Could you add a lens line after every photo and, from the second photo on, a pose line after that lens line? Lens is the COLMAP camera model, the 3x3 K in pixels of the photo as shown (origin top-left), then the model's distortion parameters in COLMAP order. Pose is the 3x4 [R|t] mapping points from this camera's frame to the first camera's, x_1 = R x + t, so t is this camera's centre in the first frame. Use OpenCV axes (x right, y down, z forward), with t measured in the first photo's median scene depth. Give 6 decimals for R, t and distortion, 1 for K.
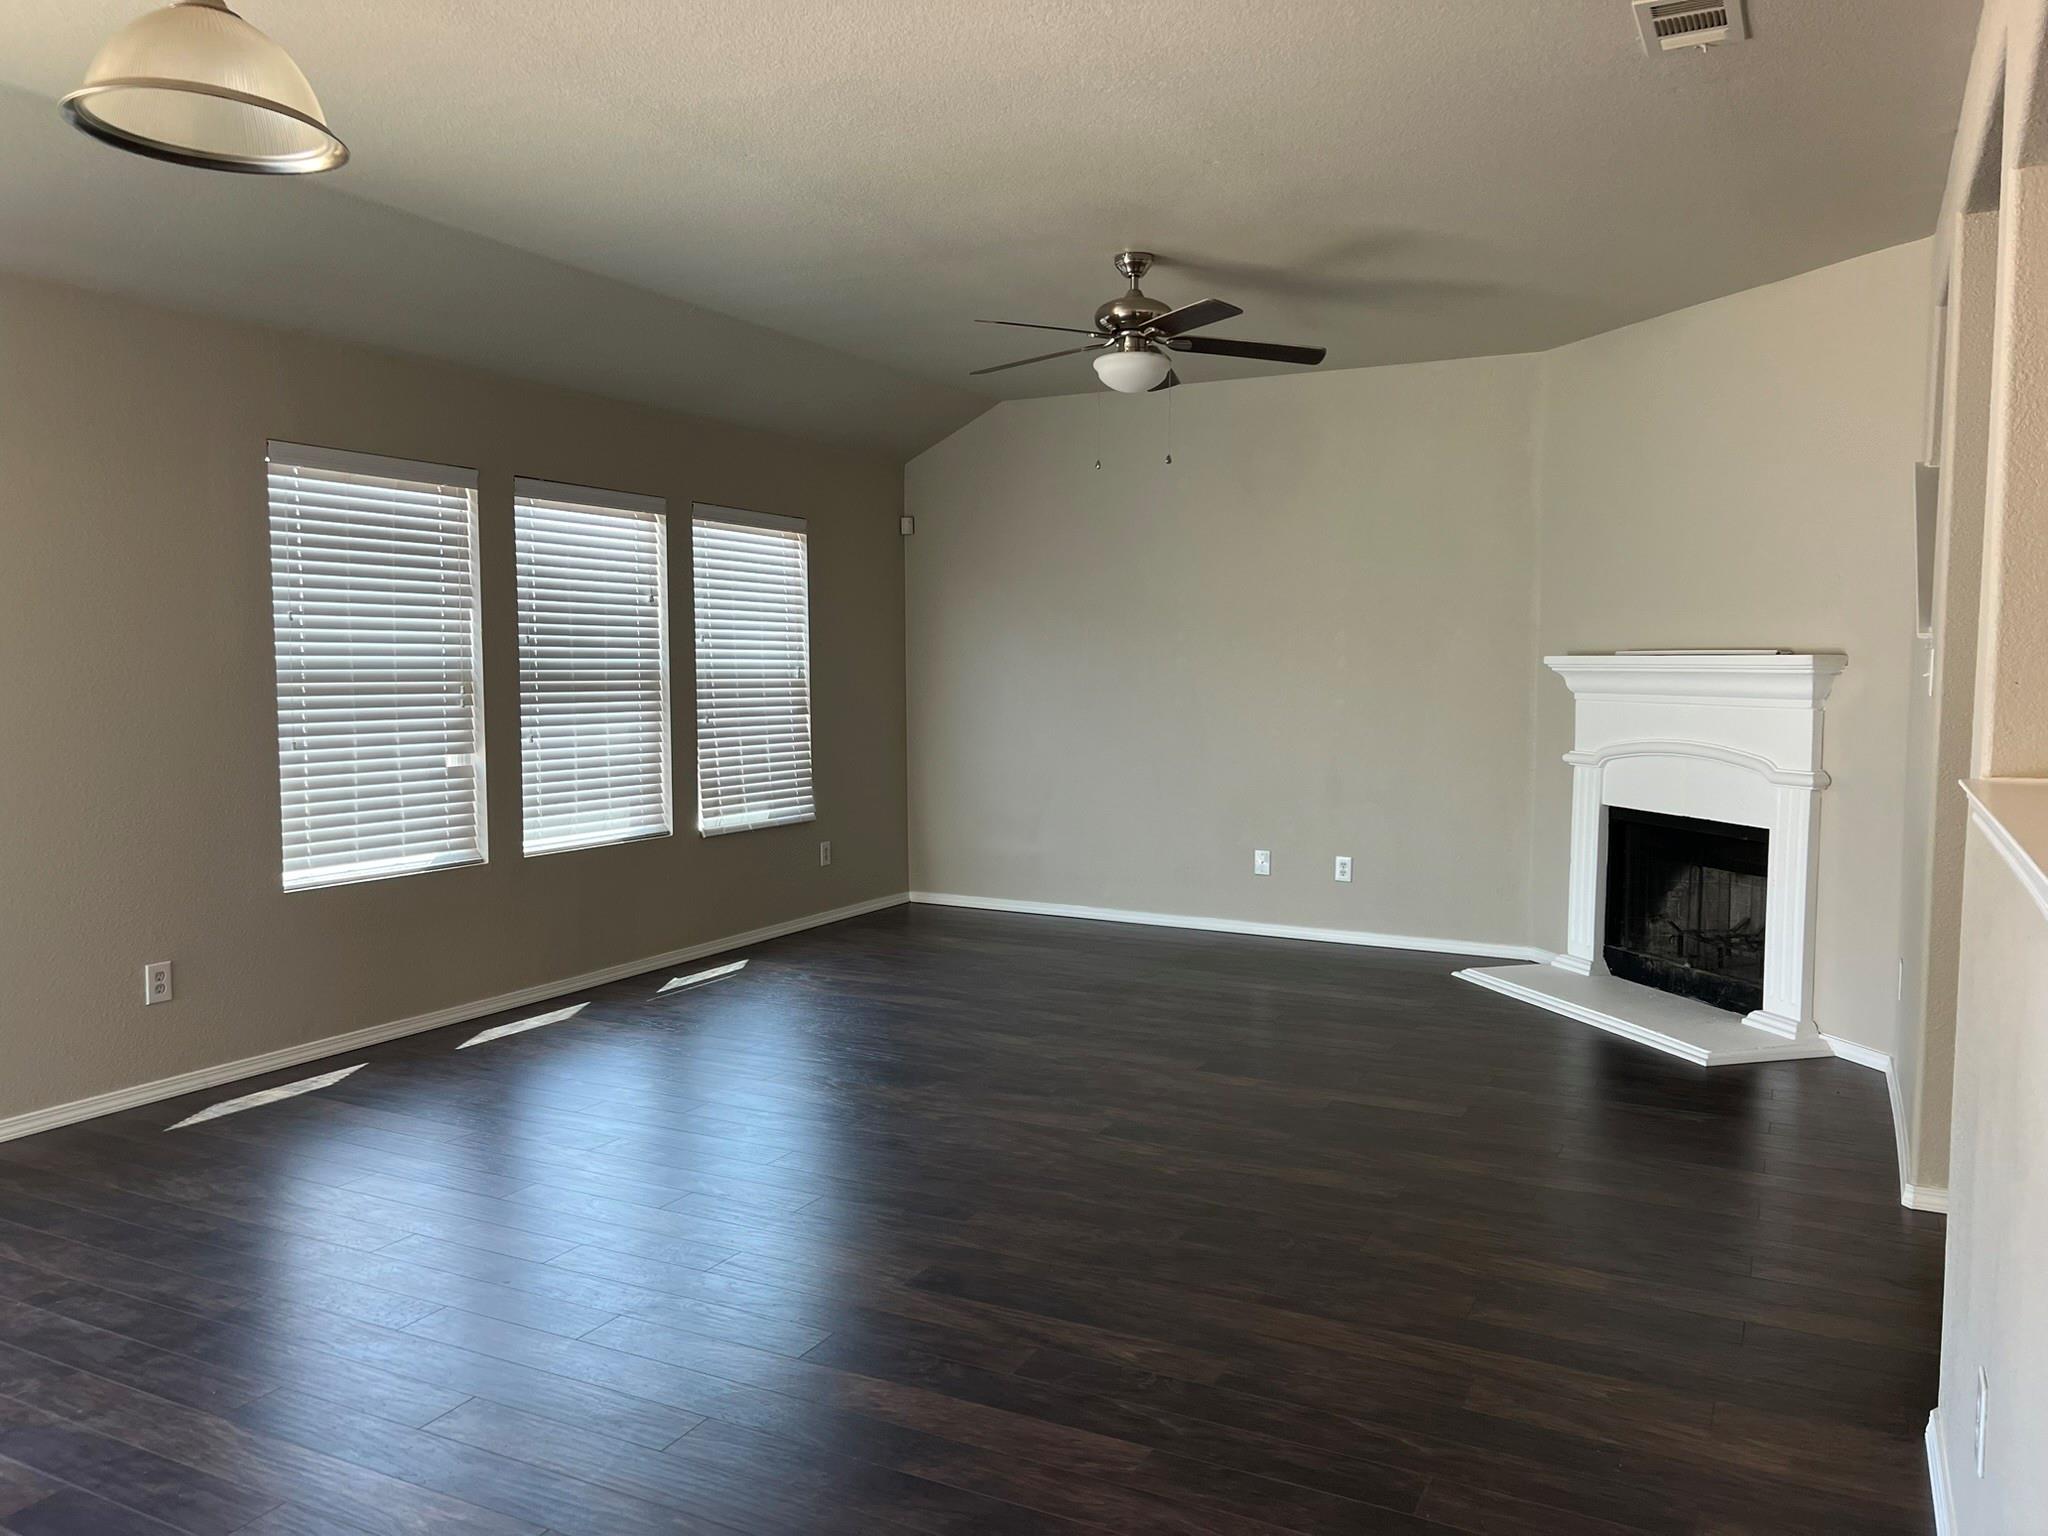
lens RADIAL K [[1549.6, 0, 1025.4], [0, 1549.6, 765.1], [0, 0, 1]] dist [0.064348, -0.087471]
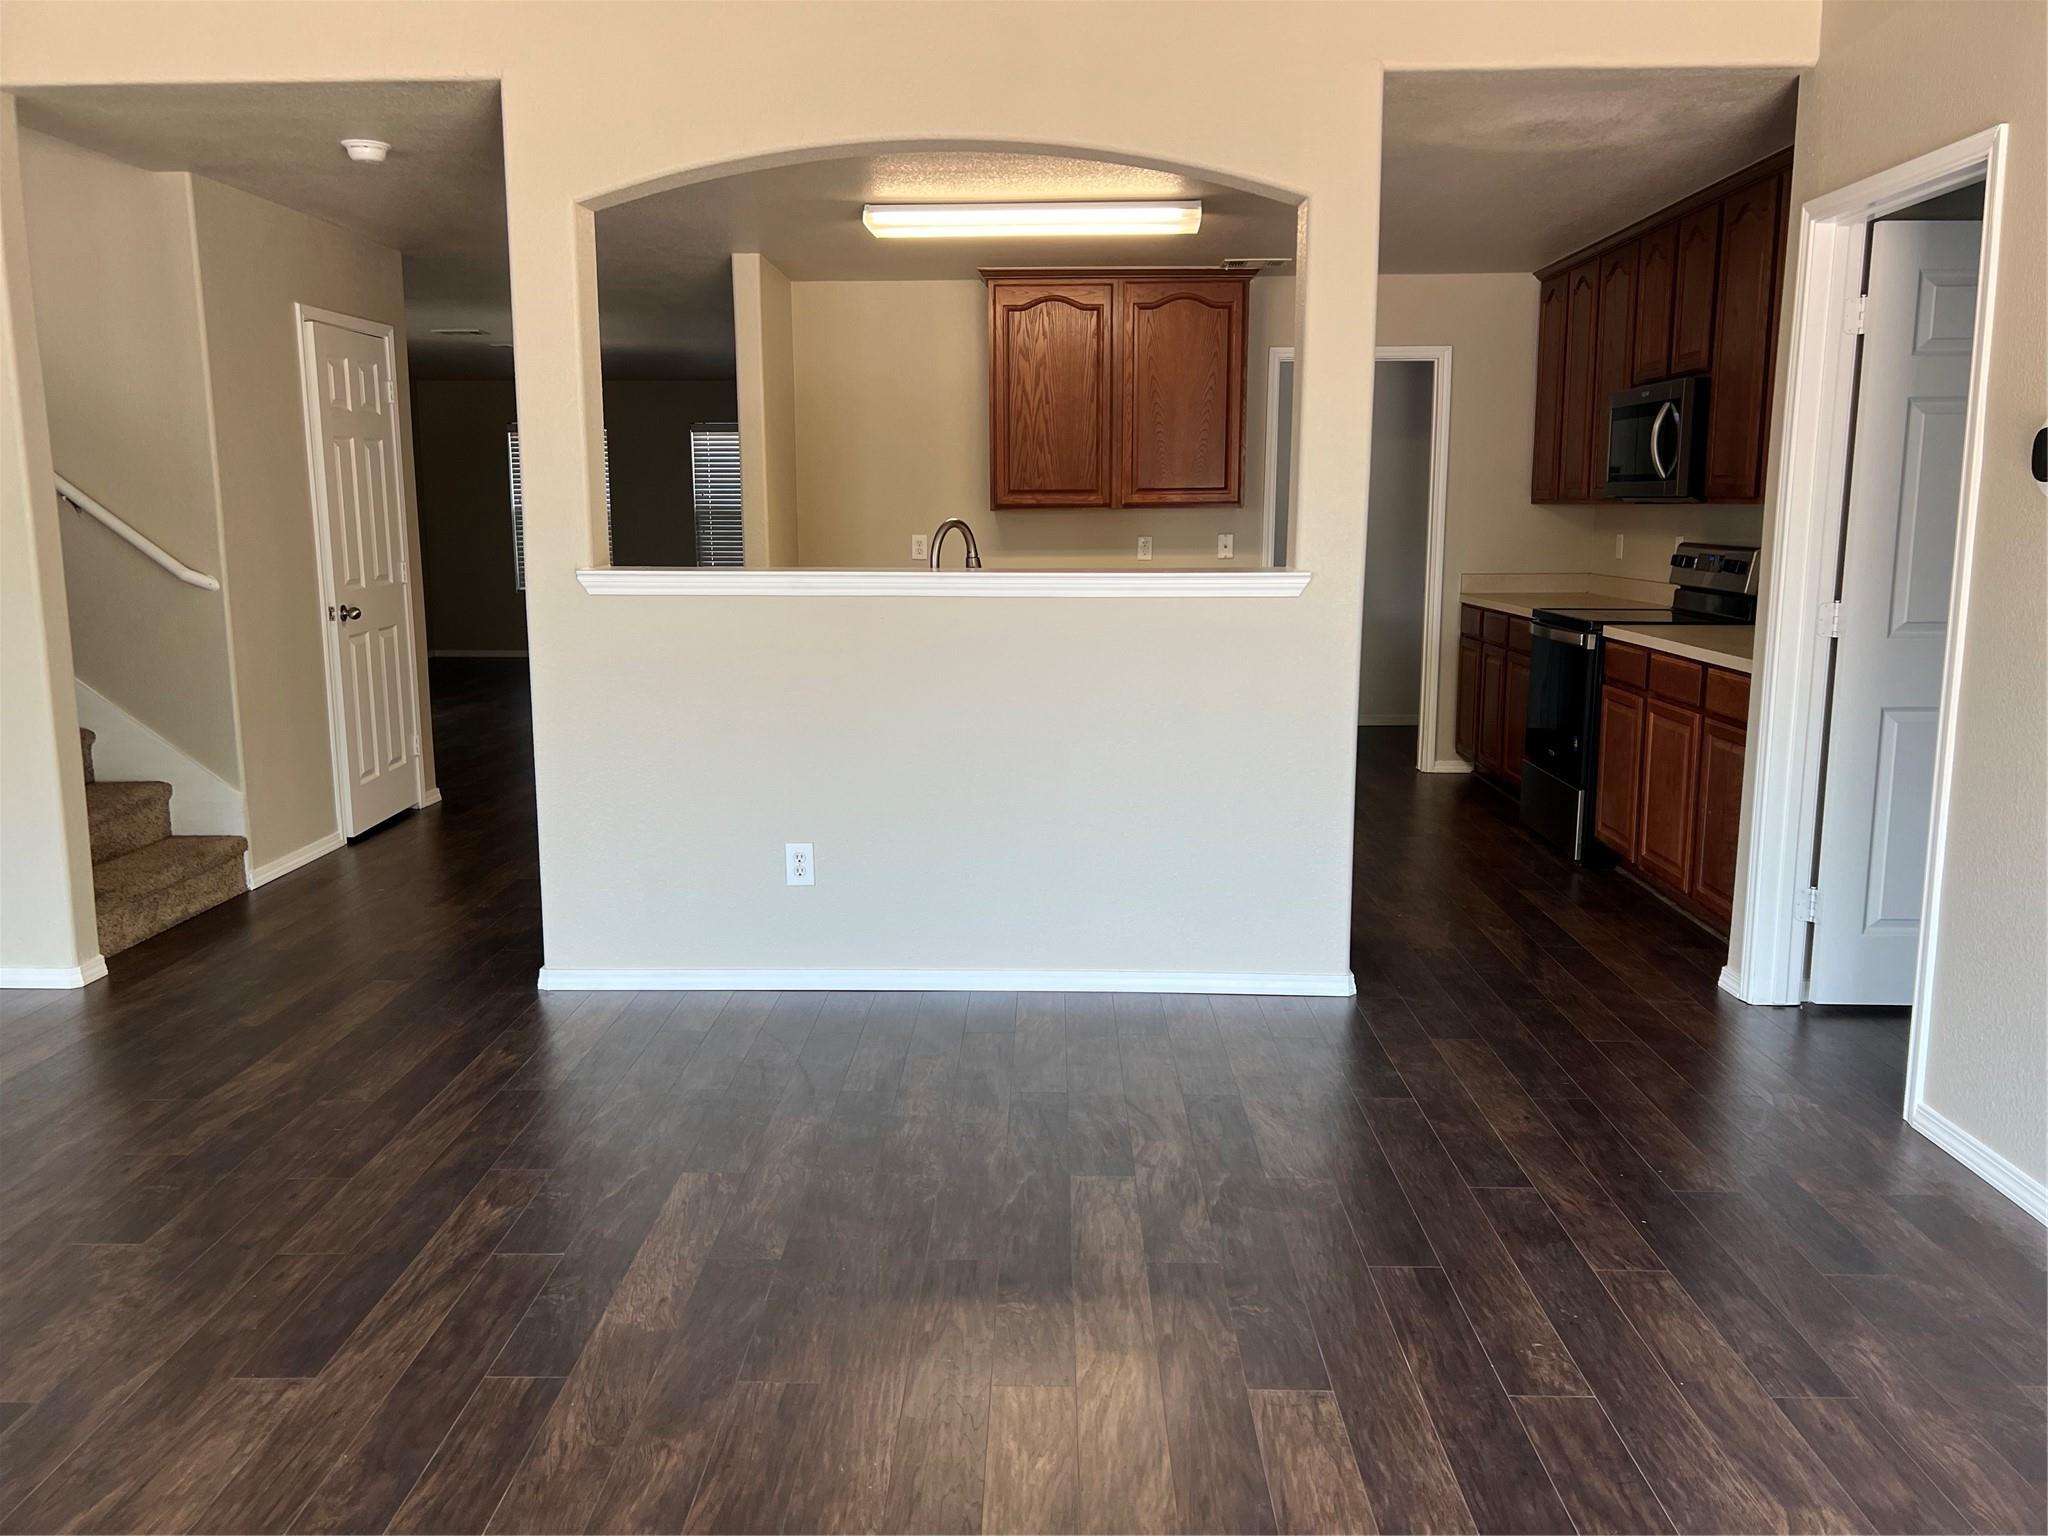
lens RADIAL K [[1549.6, 0, 1025.9], [0, 1549.6, 765.0], [0, 0, 1]] dist [0.064348, -0.087471]
pose [[-0.445505, -0.150280, 0.882576, -0.836836], [0.062762, 0.978143, 0.198234, -0.063902], [-0.893077, 0.143707, -0.426336, 1.002721]]
